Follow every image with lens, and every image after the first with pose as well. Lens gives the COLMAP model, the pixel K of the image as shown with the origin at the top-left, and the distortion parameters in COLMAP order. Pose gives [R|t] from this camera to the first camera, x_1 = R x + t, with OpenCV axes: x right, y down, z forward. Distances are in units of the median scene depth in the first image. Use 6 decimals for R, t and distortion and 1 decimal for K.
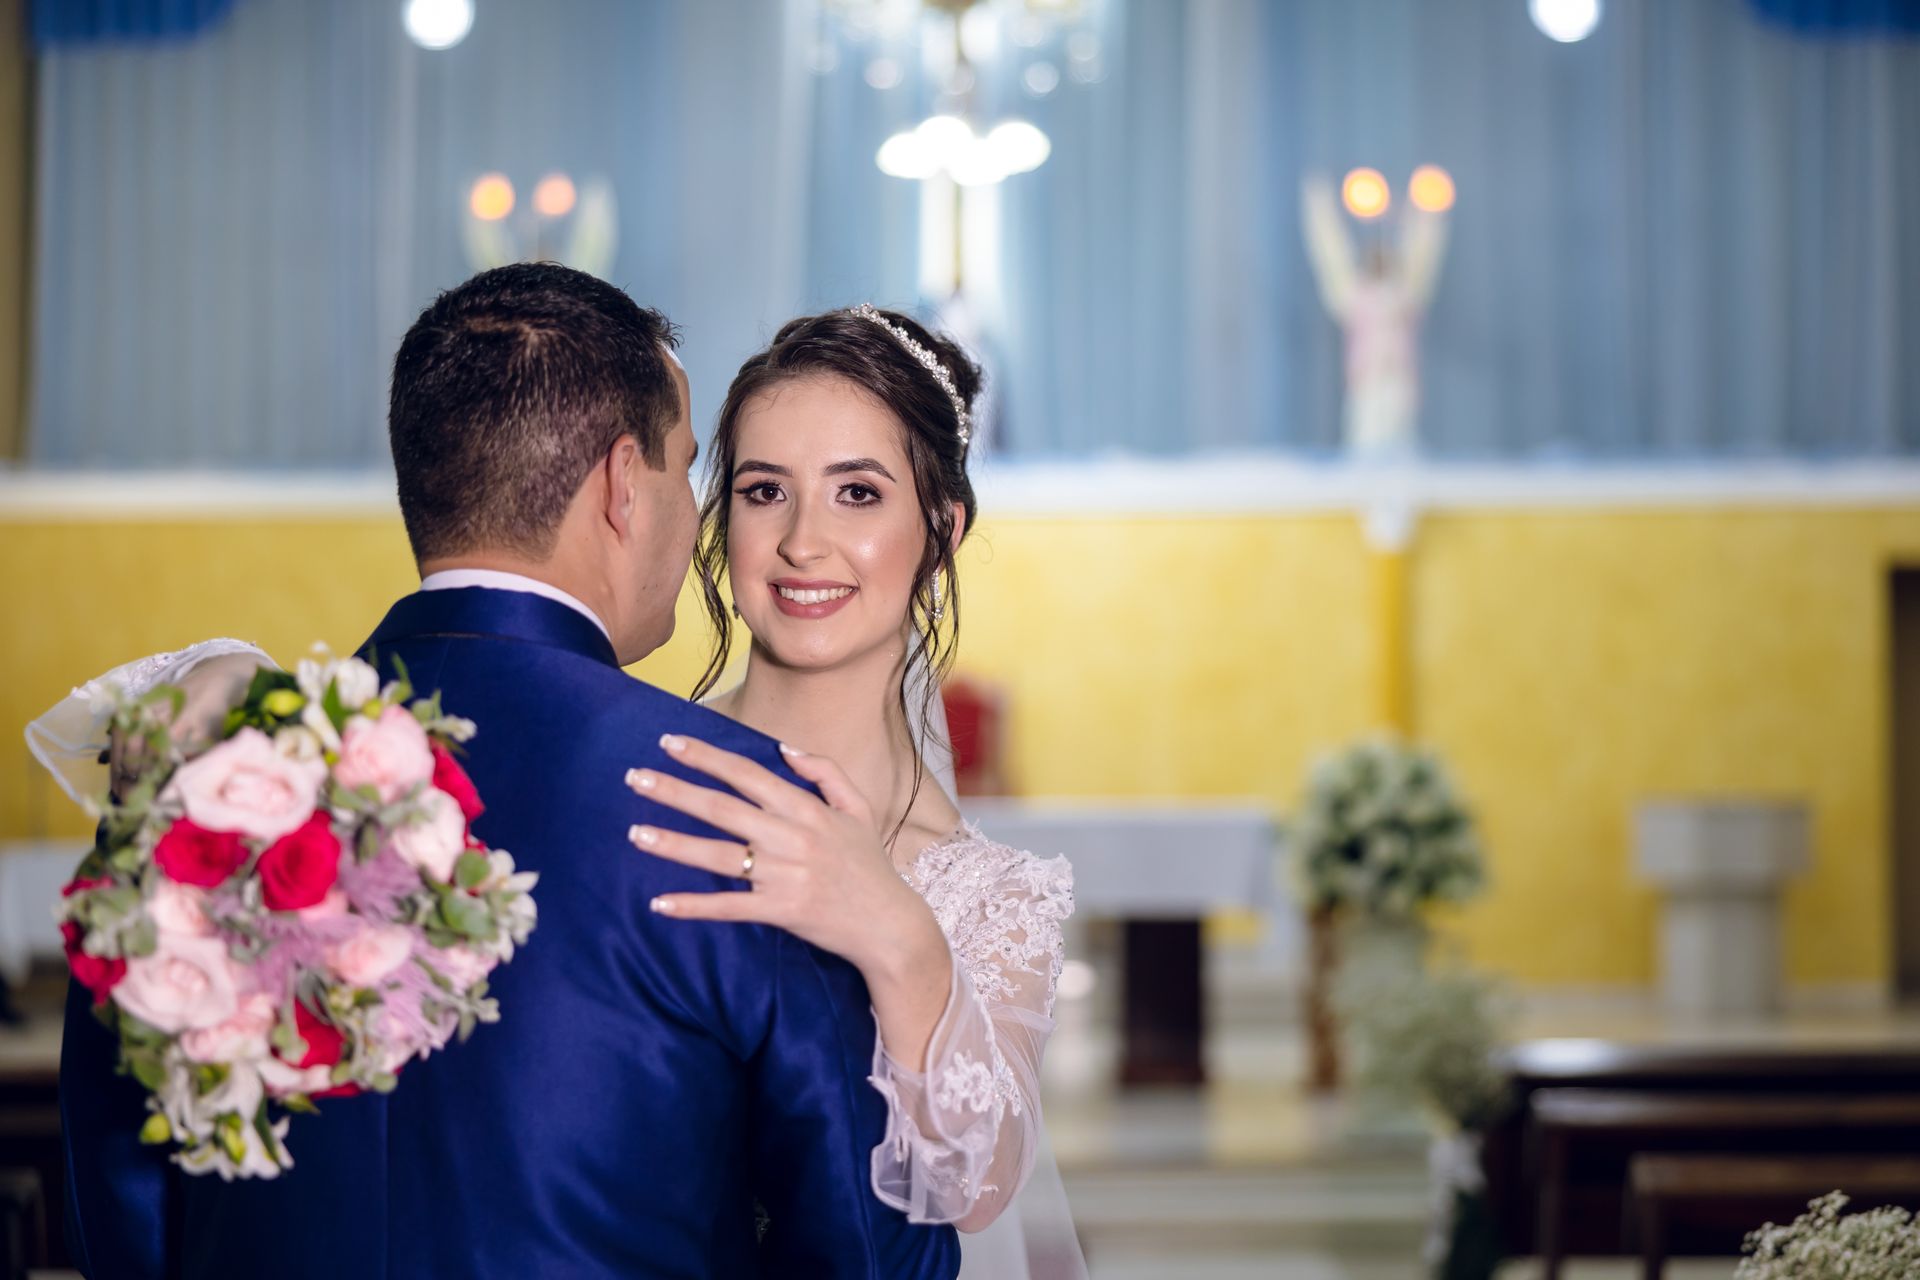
lens RADIAL K [[3400.3, 0, 960.0], [0, 3400.3, 640.0], [0, 0, 1]] dist [0.013259, -0.162502]
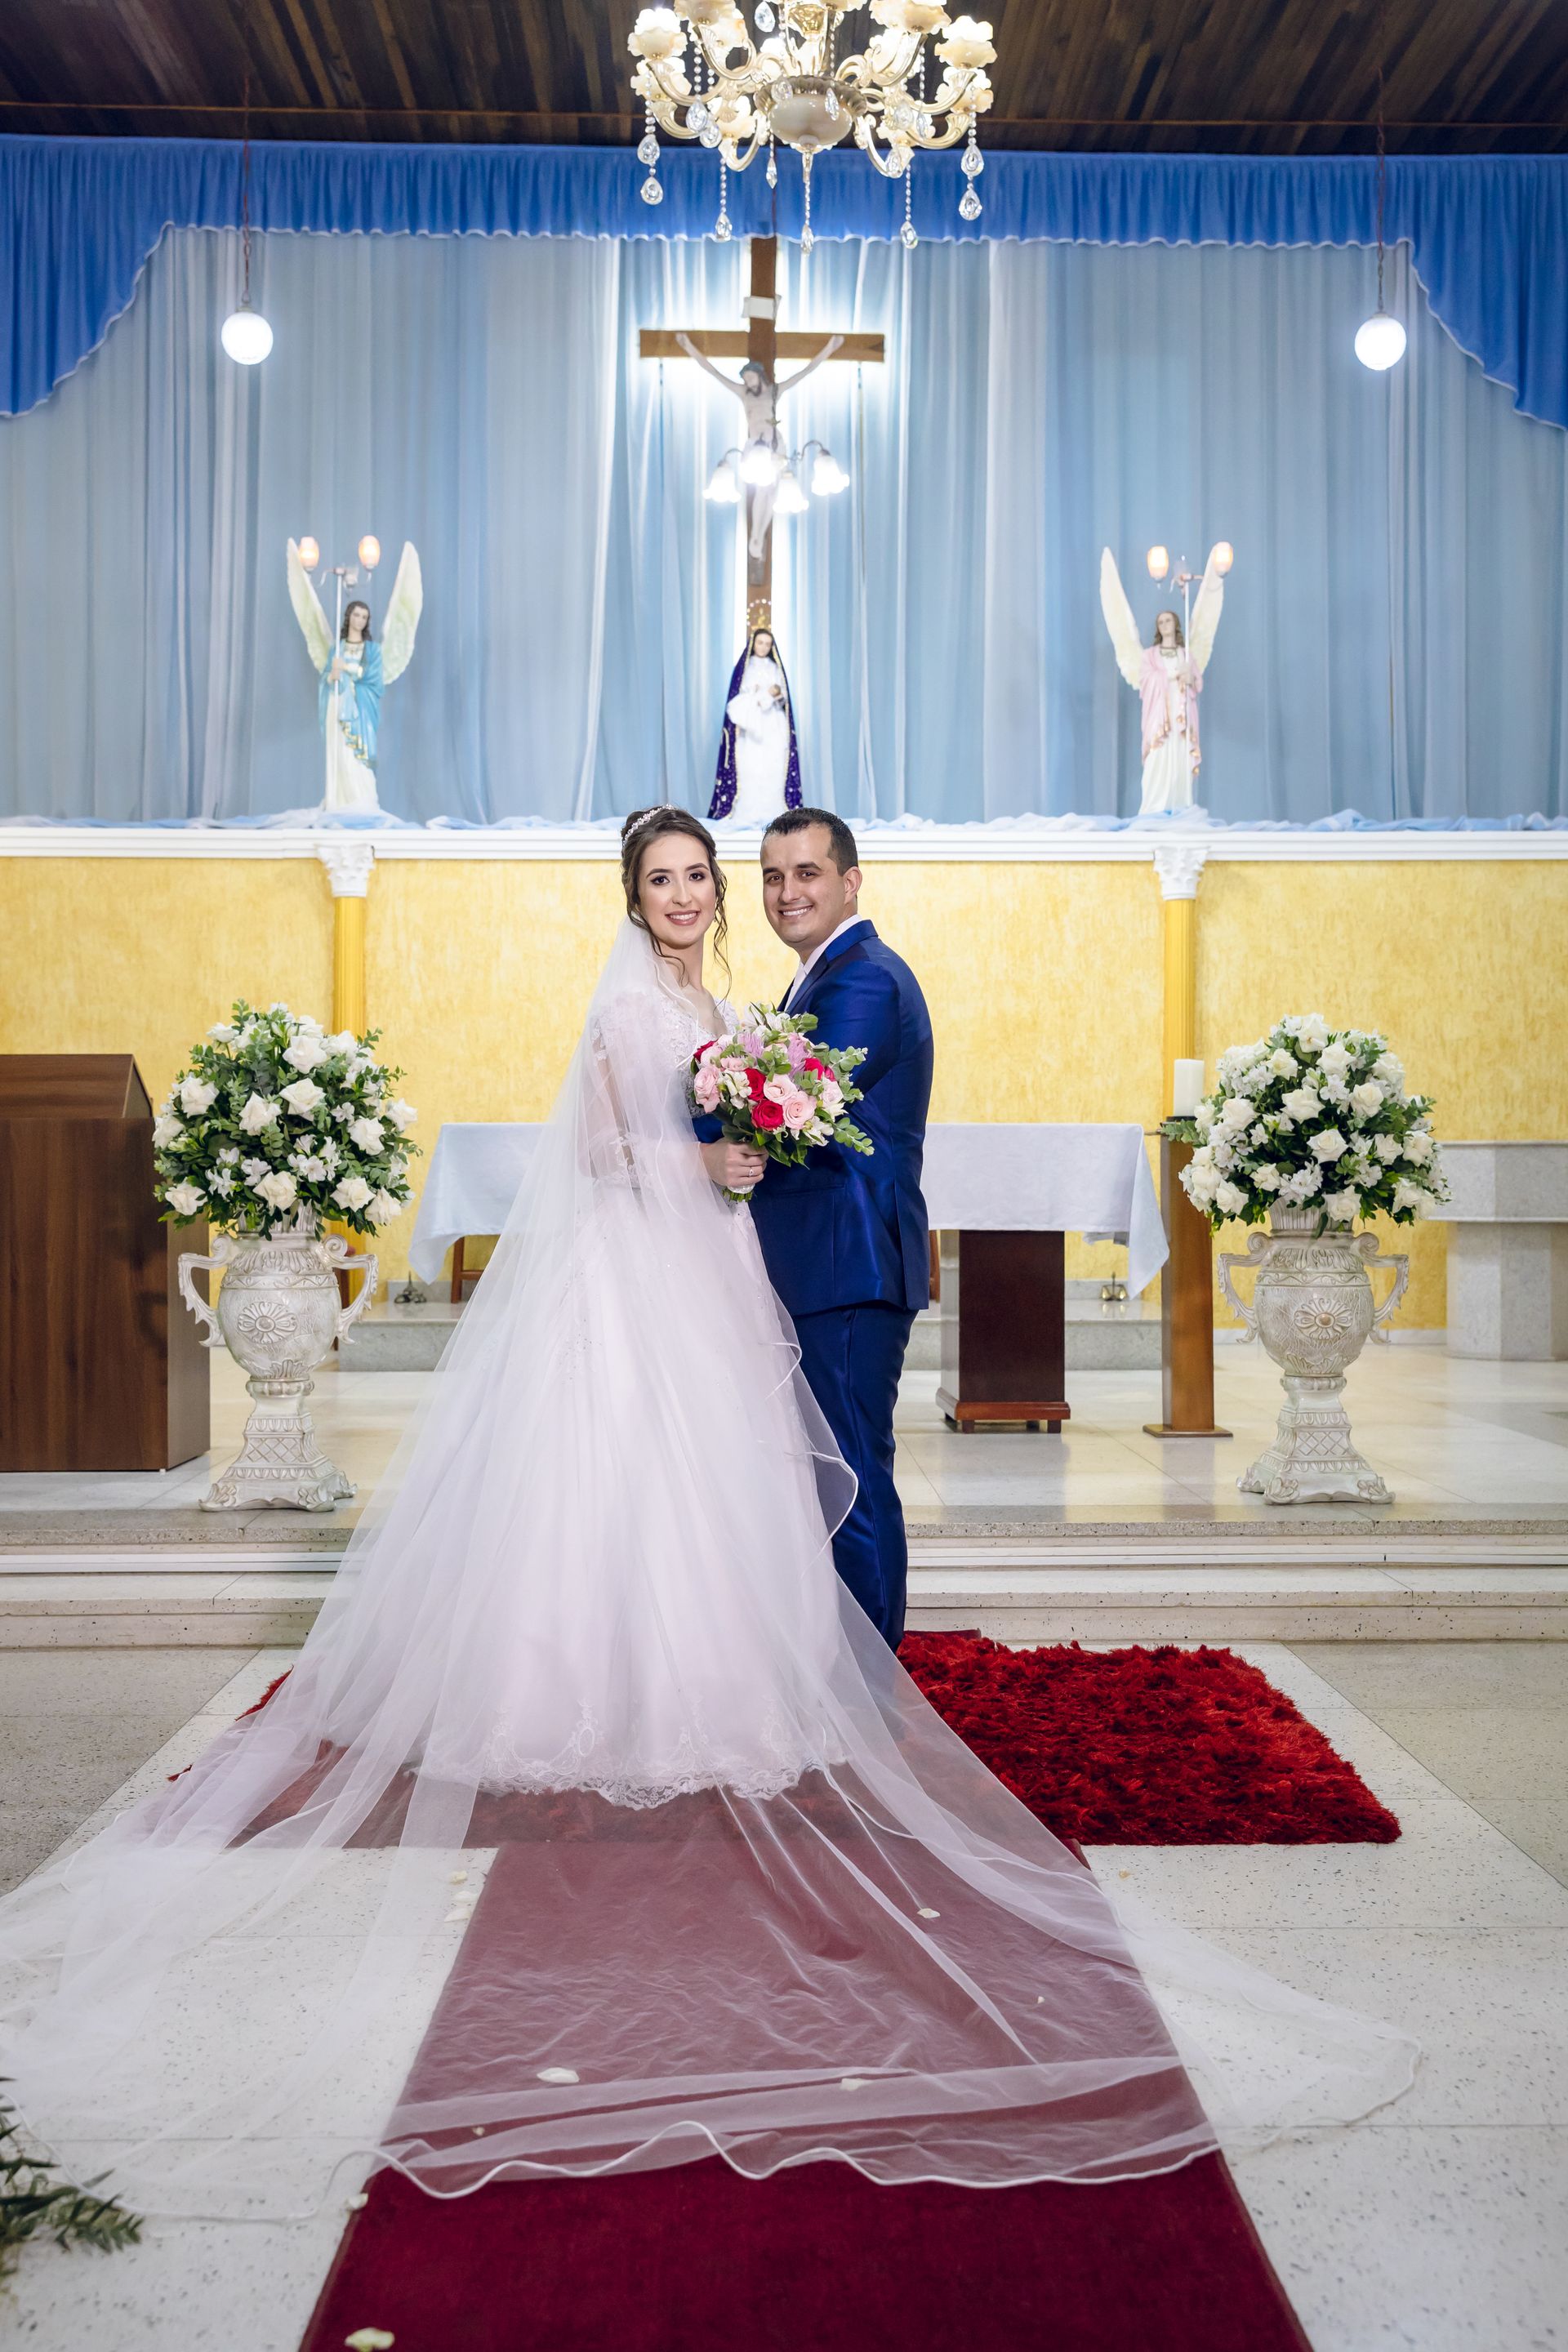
lens RADIAL K [[2576.1, 0, 784.0], [0, 2576.1, 1176.0], [0, 0, 1]] dist [0.037462, 0.002163]
pose [[0.999629, 0.006421, 0.026467, -0.023765], [-0.007463, 0.999193, 0.039467, 0.044048], [-0.026193, -0.039650, 0.998870, 0.368426]]
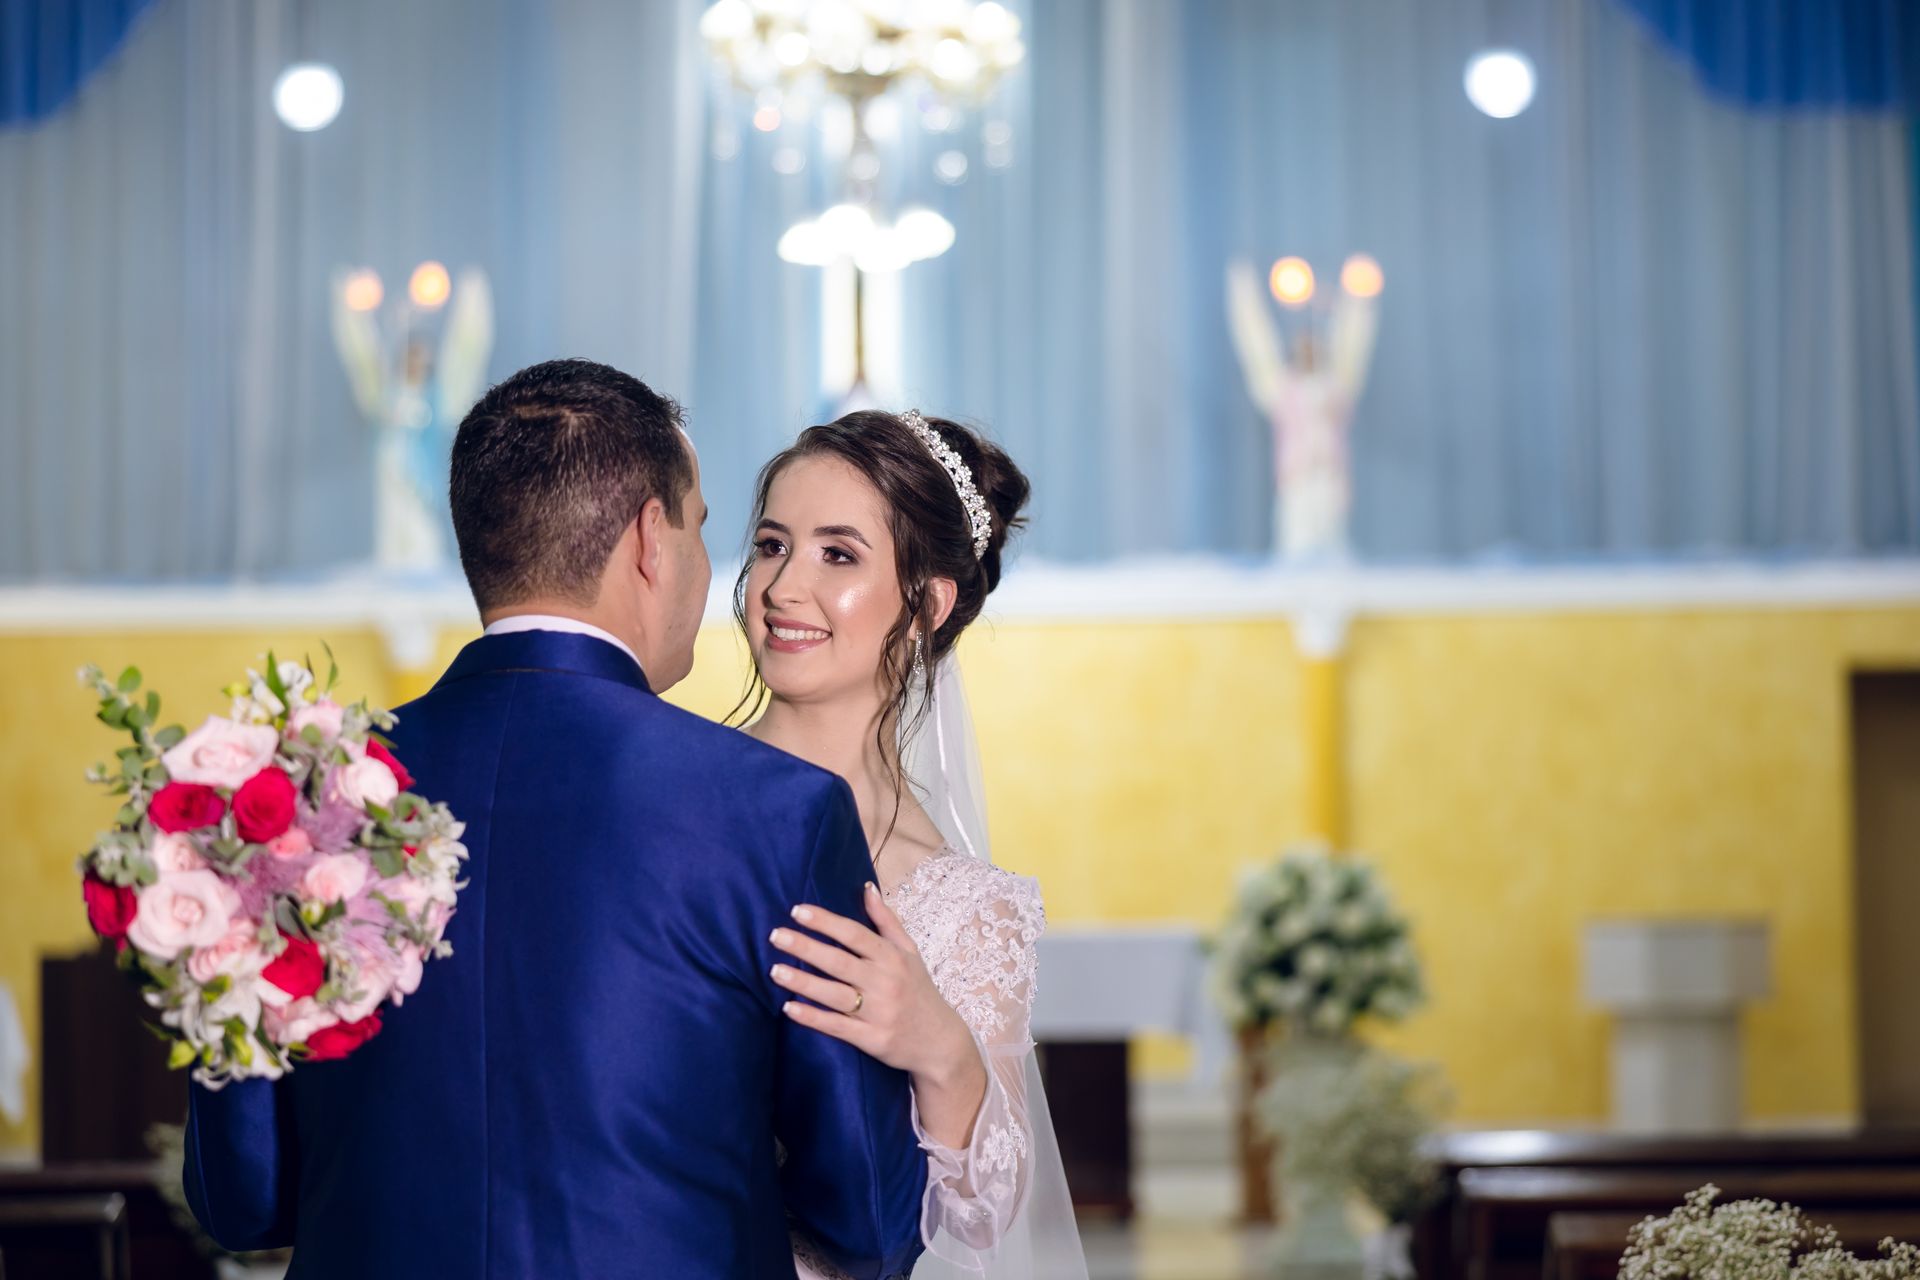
lens RADIAL K [[3751.4, 0, 960.0], [0, 3751.4, 640.0], [0, 0, 1]] dist [0.026109, 0.087673]
pose [[0.999571, -0.006920, 0.028460, -0.005333], [0.007910, 0.999363, -0.034796, 0.006547], [-0.028201, 0.035006, 0.998989, -0.058309]]
